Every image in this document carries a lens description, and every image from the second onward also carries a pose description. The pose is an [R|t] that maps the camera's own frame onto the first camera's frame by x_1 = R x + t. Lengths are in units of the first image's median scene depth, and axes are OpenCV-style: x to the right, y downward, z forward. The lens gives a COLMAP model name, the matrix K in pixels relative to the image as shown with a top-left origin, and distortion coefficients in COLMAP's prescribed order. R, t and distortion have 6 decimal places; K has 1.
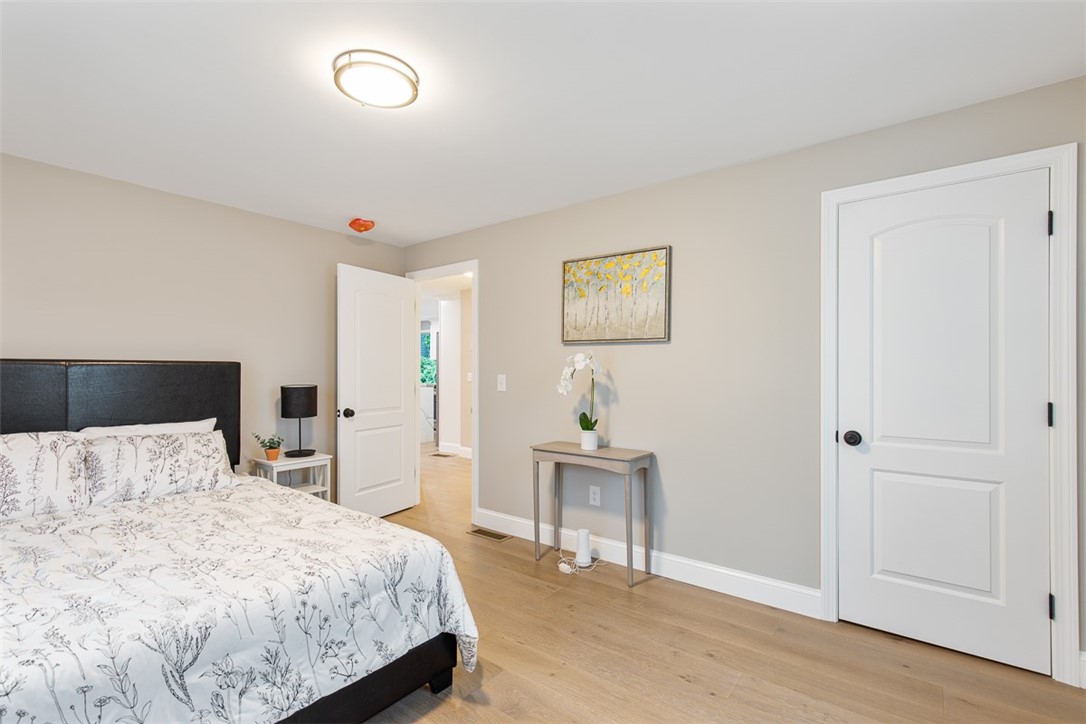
lens RADIAL K [[497.8, 0, 546.4], [0, 497.8, 372.0], [0, 0, 1]] dist [0.010822, -0.000270]
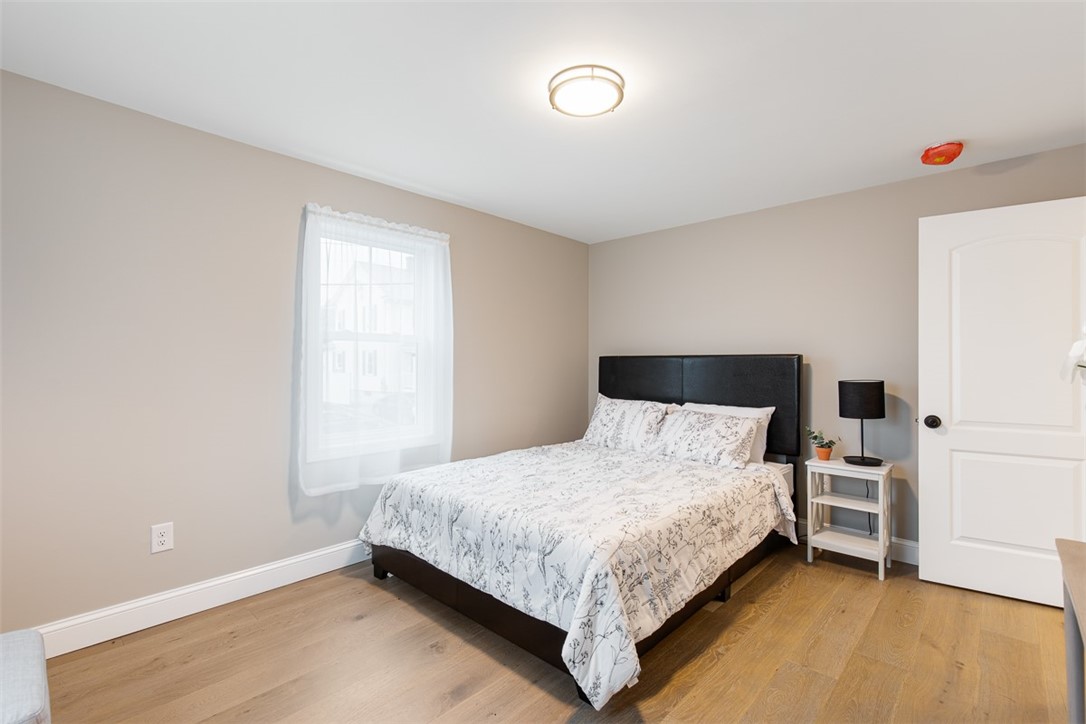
lens RADIAL K [[496.2, 0, 545.3], [0, 496.2, 358.4], [0, 0, 1]] dist [0.013674, -0.000777]
pose [[-0.088554, -0.010886, -0.996012, 0.531357], [-0.003105, 0.999938, -0.010653, 0.000535], [0.996067, 0.002149, -0.088582, 0.723288]]
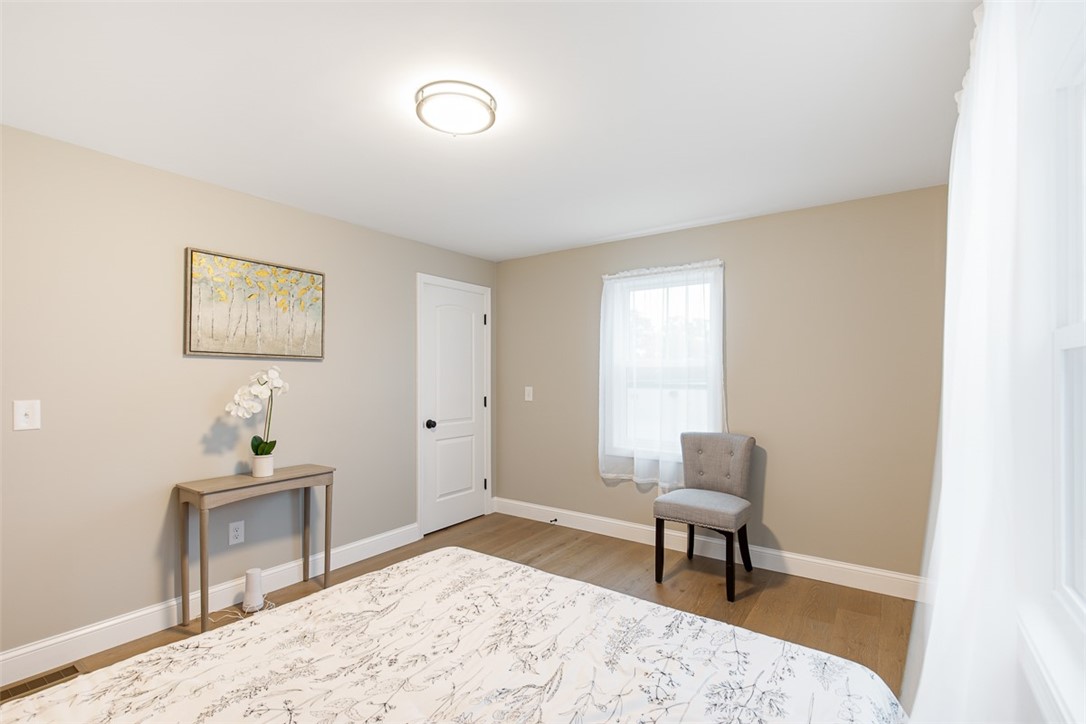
lens RADIAL K [[497.8, 0, 546.4], [0, 497.8, 372.0], [0, 0, 1]] dist [0.010822, -0.000270]
pose [[-0.052027, 0.005314, 0.998632, -0.980774], [0.003683, 0.999980, -0.005129, -0.029952], [-0.998639, 0.003411, -0.052045, 0.620852]]
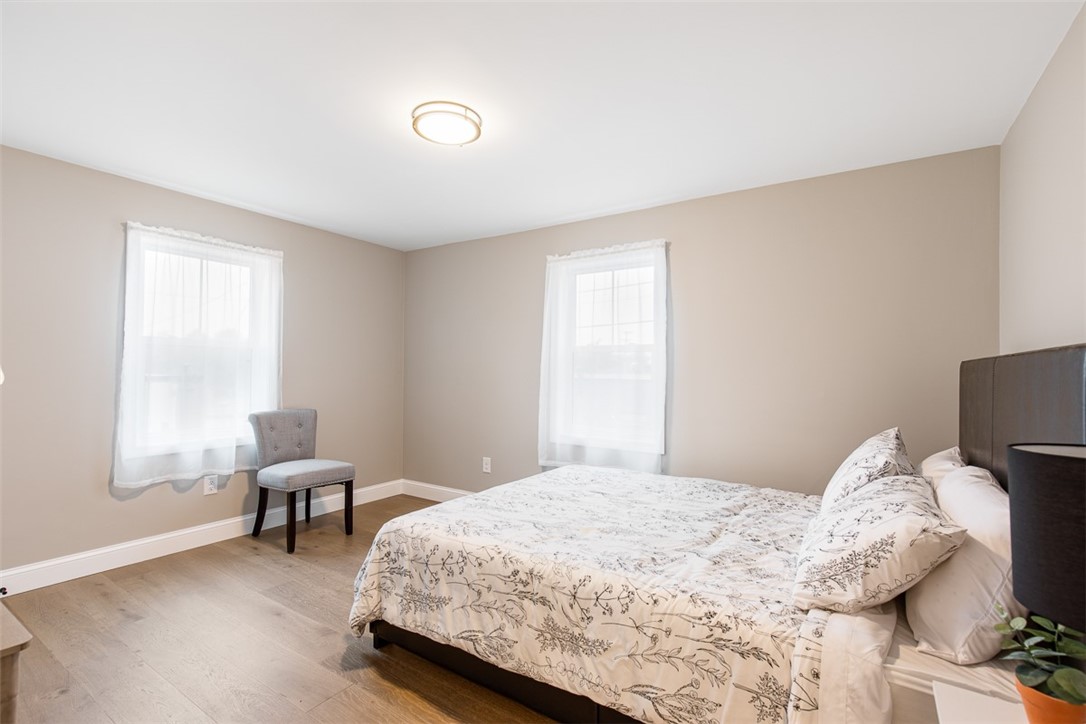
lens RADIAL K [[496.2, 0, 545.3], [0, 496.2, 358.4], [0, 0, 1]] dist [0.013674, -0.000777]
pose [[-0.996806, -0.014672, -0.078508, -0.347970], [-0.013228, 0.999734, -0.018878, -0.007089], [0.078764, -0.017779, -0.996735, 1.580293]]
